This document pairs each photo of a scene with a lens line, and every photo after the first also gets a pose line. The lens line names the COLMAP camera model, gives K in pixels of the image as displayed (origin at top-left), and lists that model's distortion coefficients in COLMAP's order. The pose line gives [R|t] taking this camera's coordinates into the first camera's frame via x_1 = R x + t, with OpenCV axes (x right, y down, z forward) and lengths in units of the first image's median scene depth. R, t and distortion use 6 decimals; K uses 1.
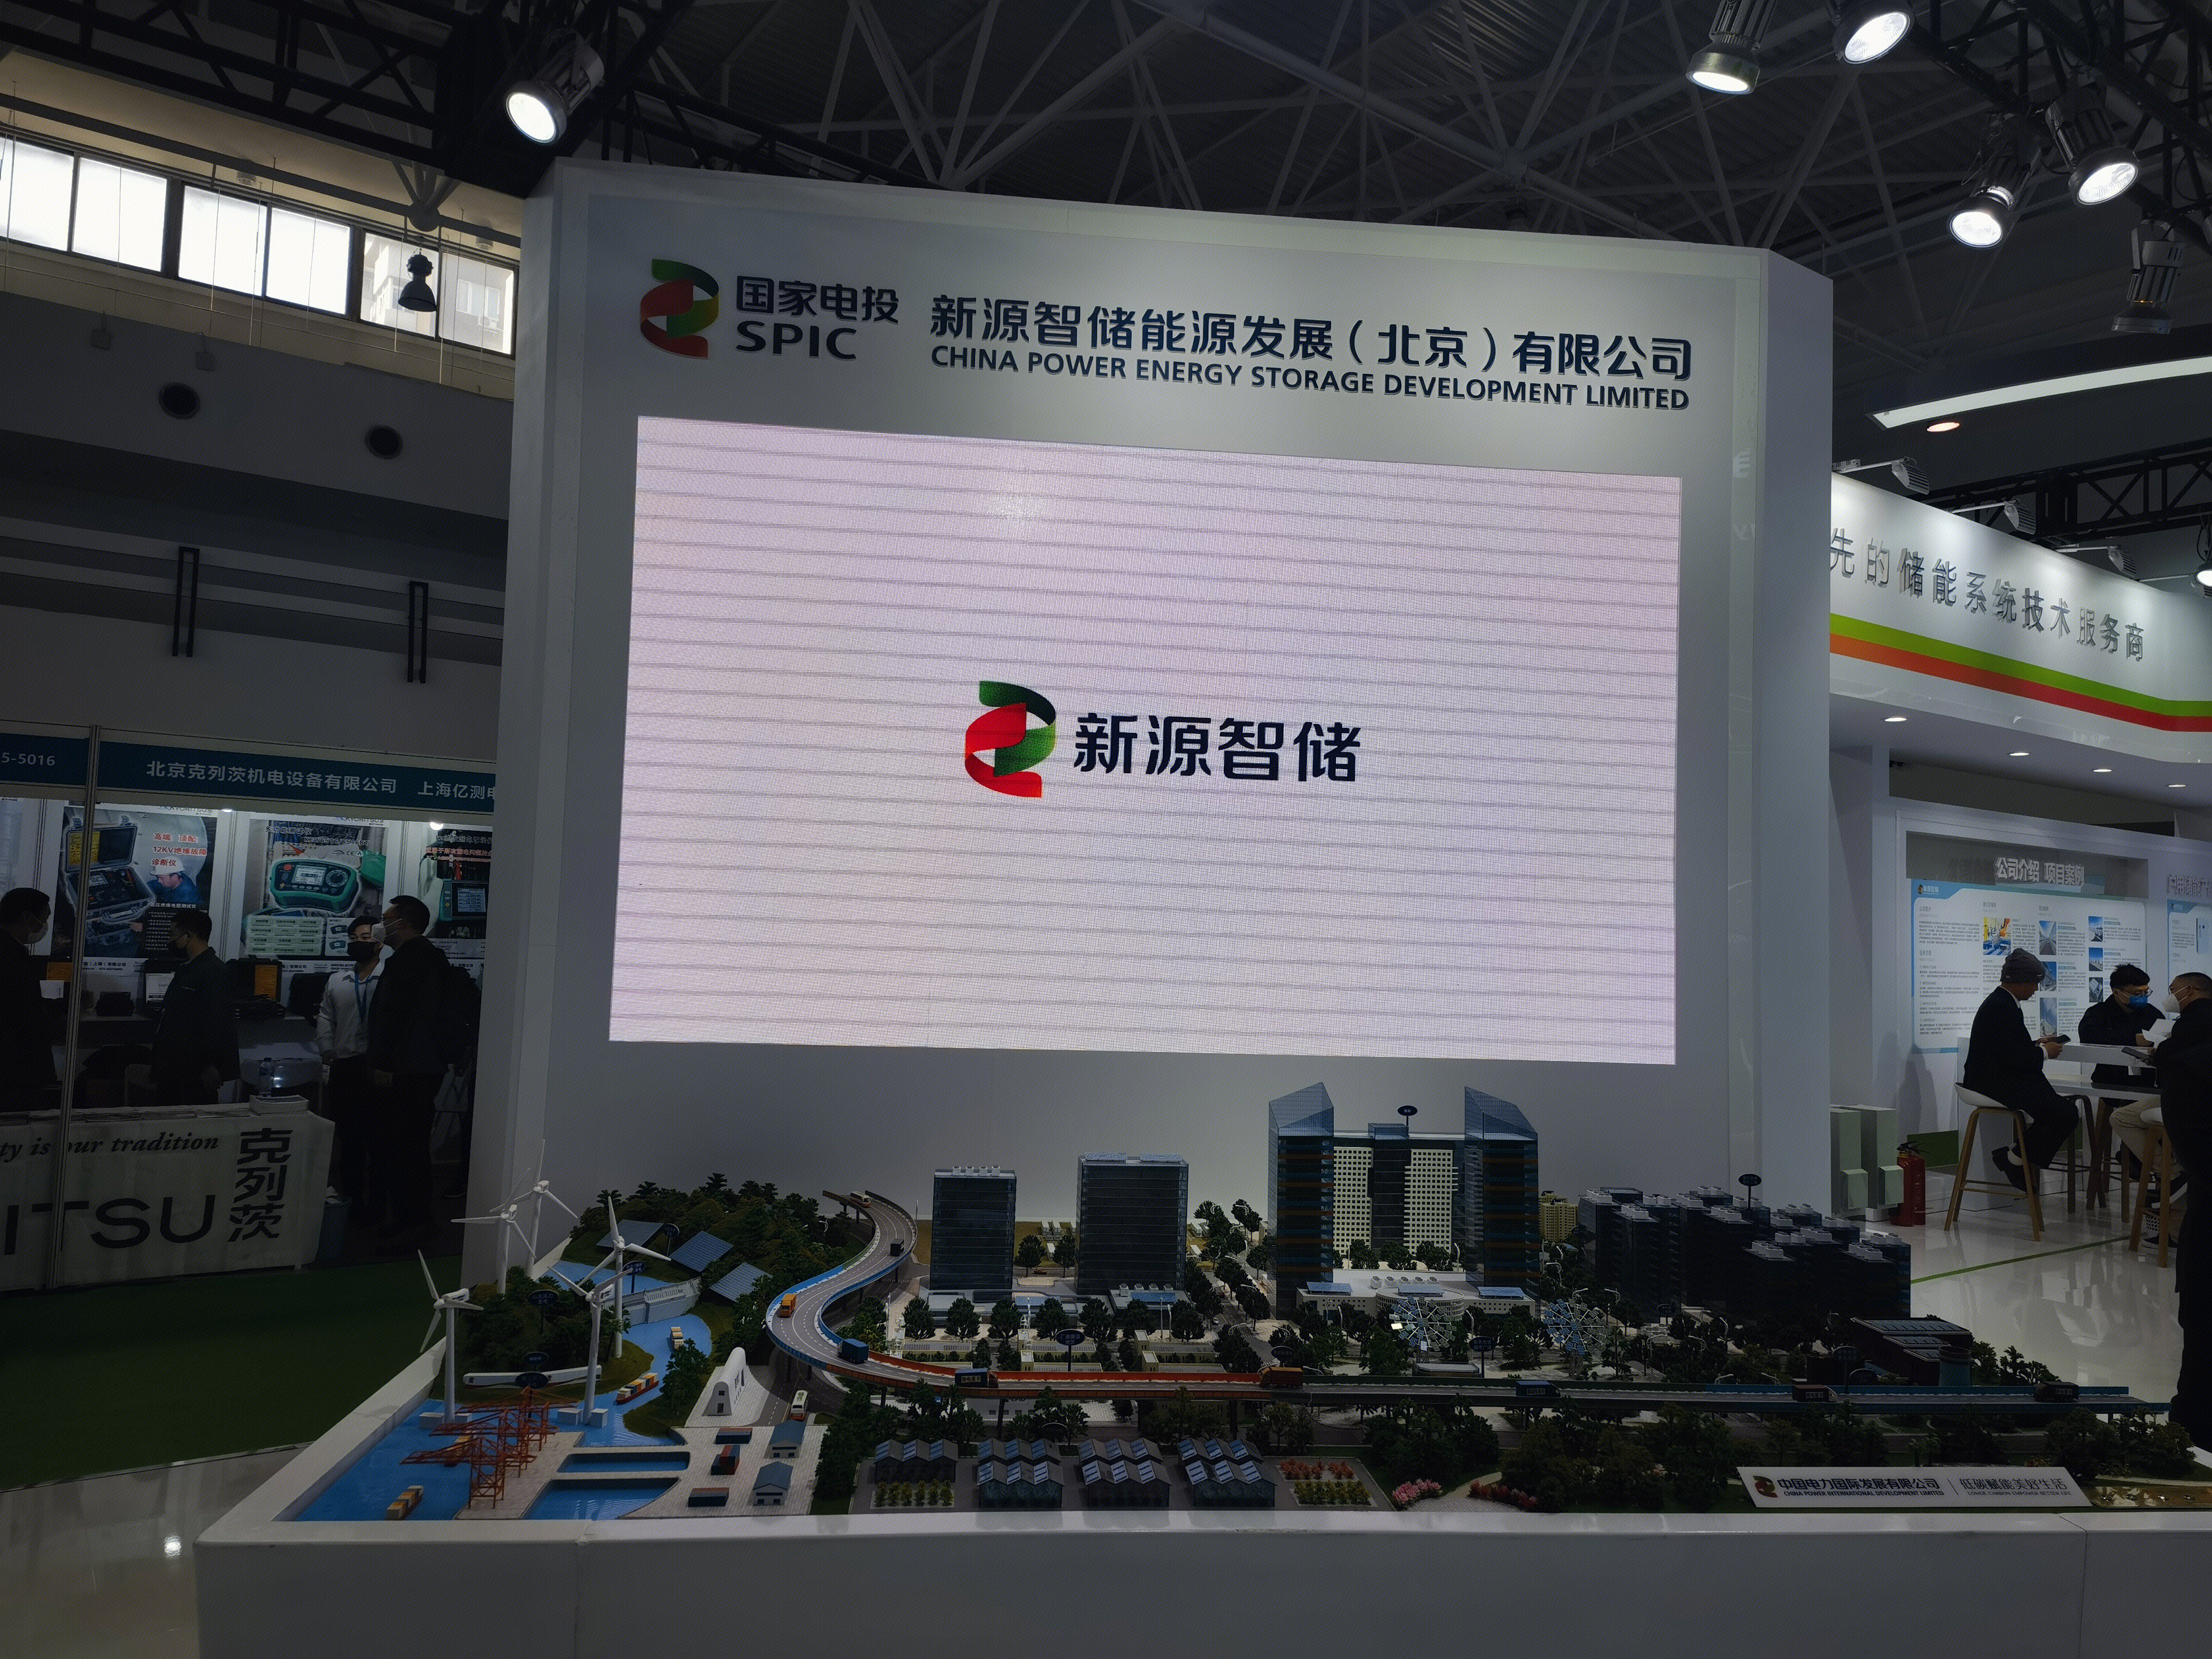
lens RADIAL K [[1518.3, 0, 1098.6], [0, 1518.3, 790.7], [0, 0, 1]] dist [0.141573, -0.146607]
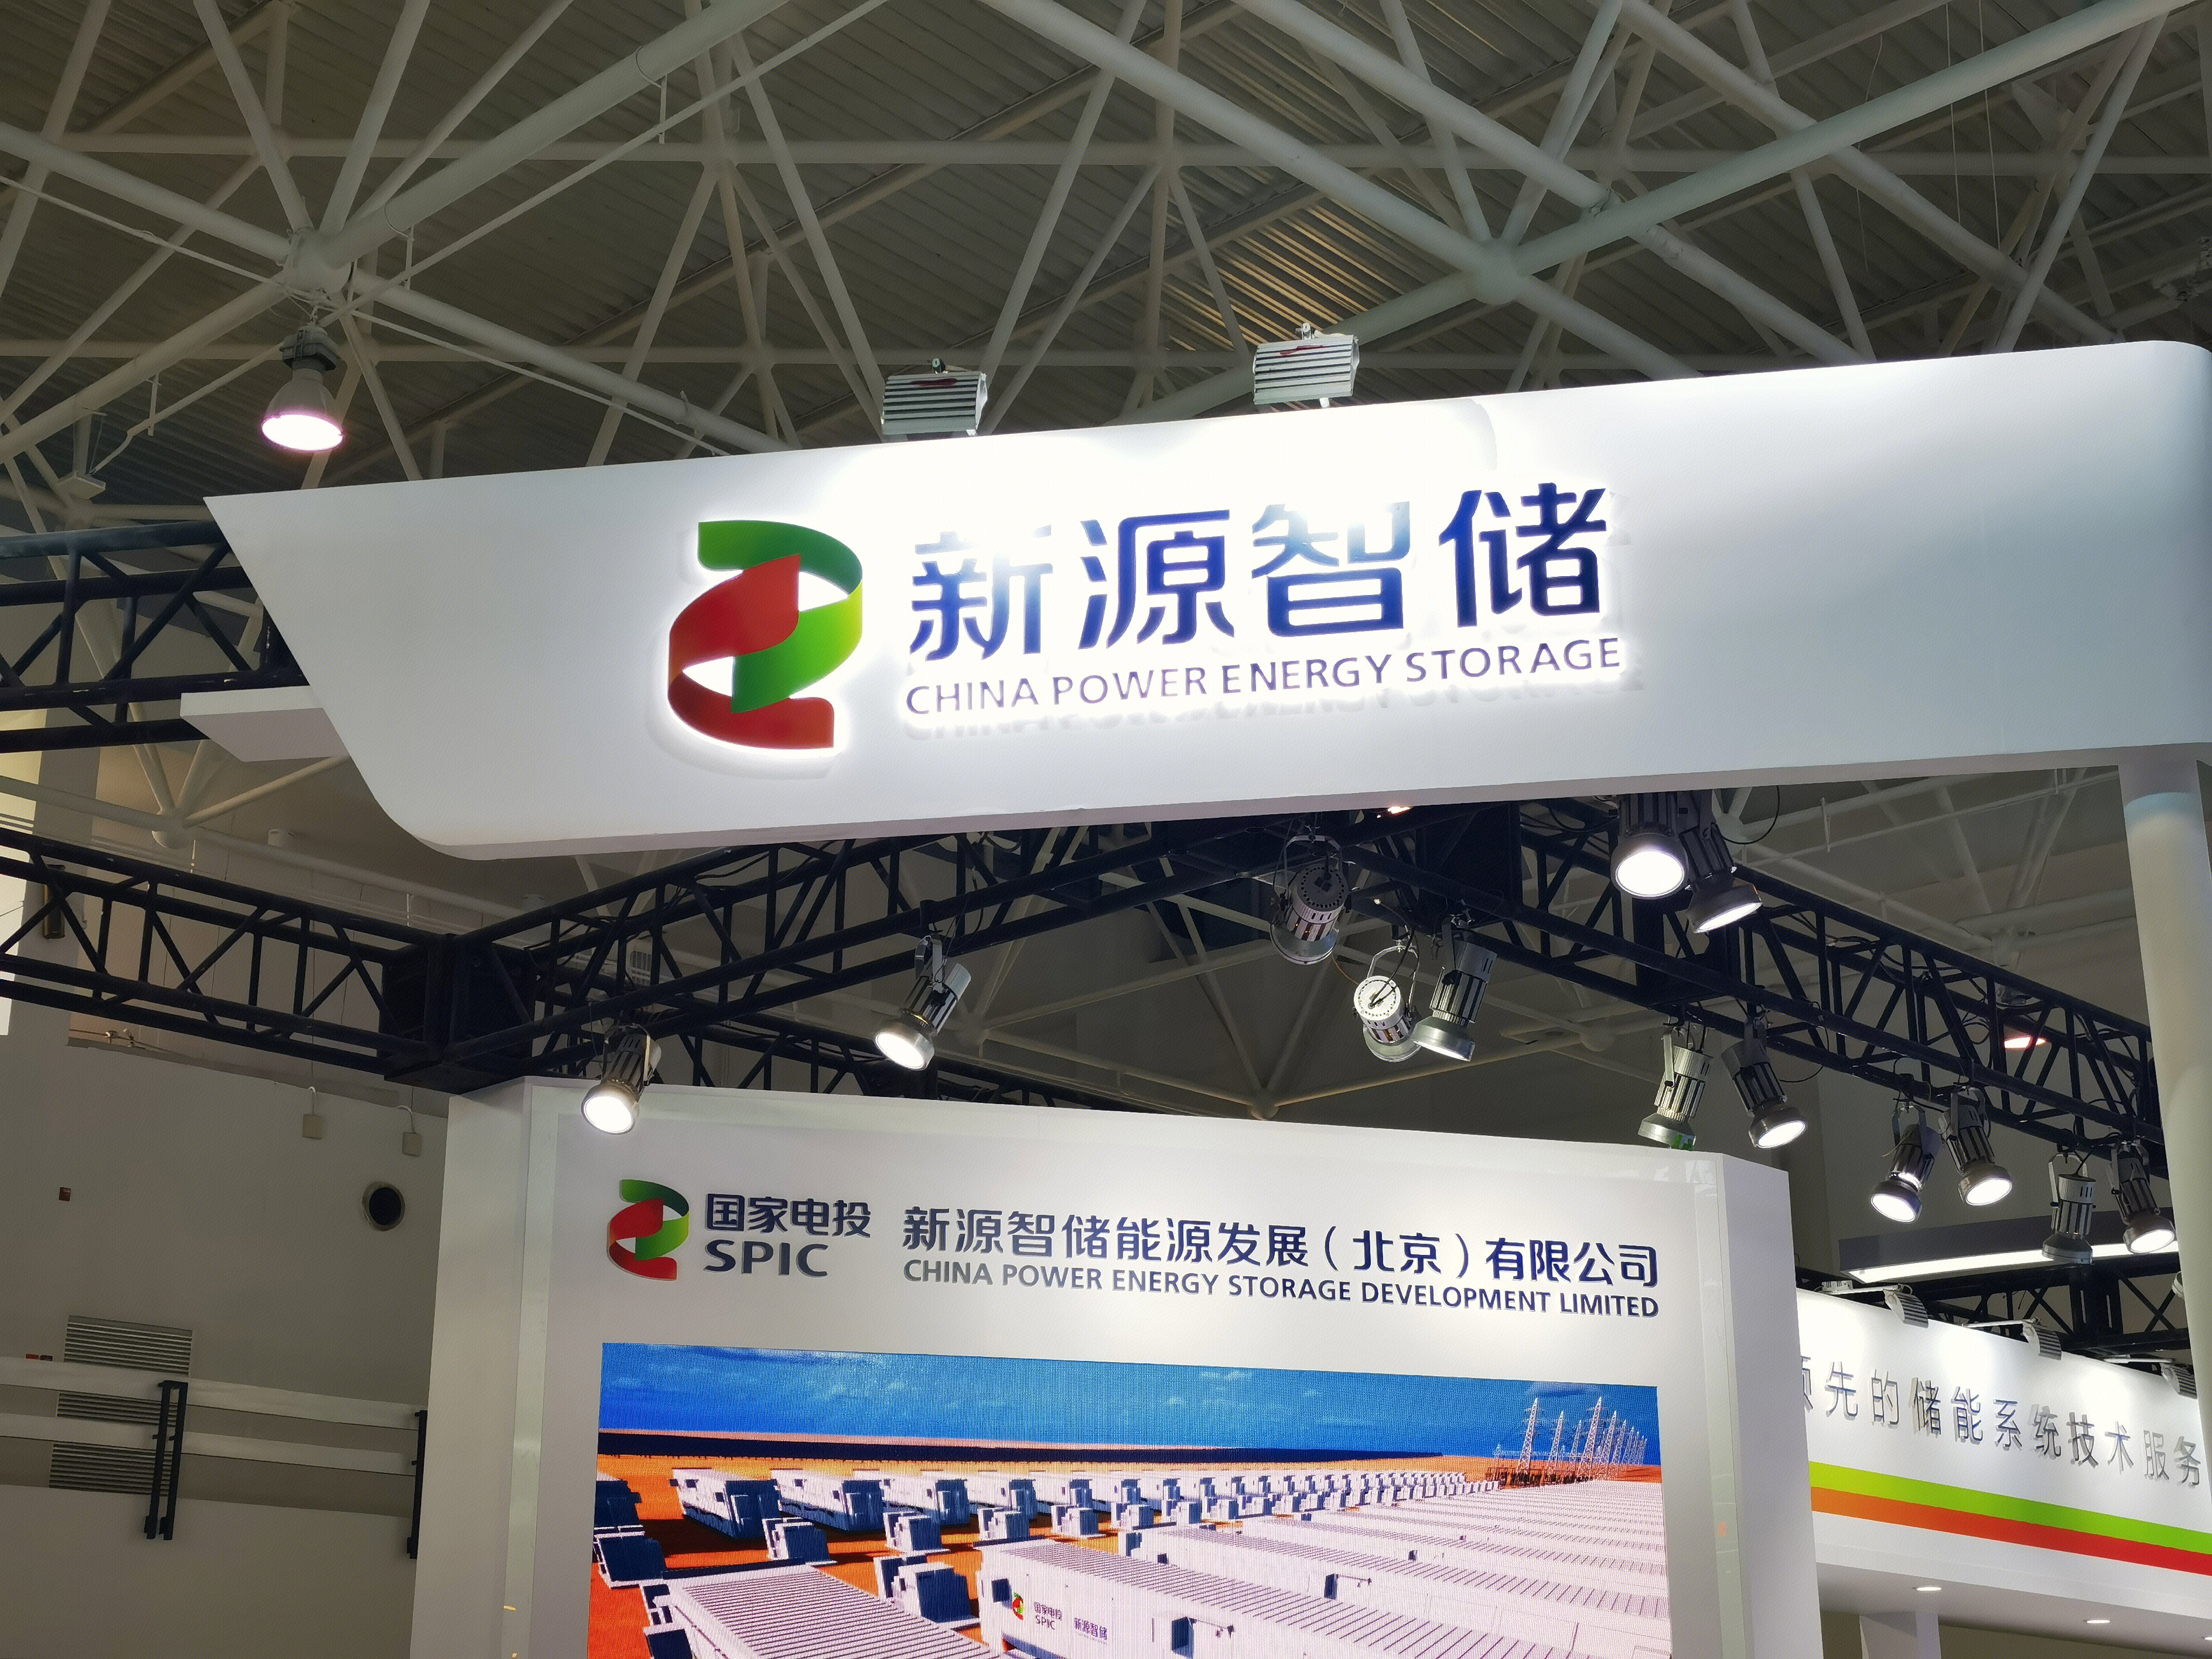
lens RADIAL K [[3168.6, 0, 1106.0], [0, 3168.6, 829.5], [0, 0, 1]] dist [0.063917, 0.101698]
pose [[0.982048, 0.026283, 0.186791, -0.351490], [0.018804, 0.971672, -0.235584, -0.081425], [-0.187692, 0.234867, 0.953734, -0.936211]]
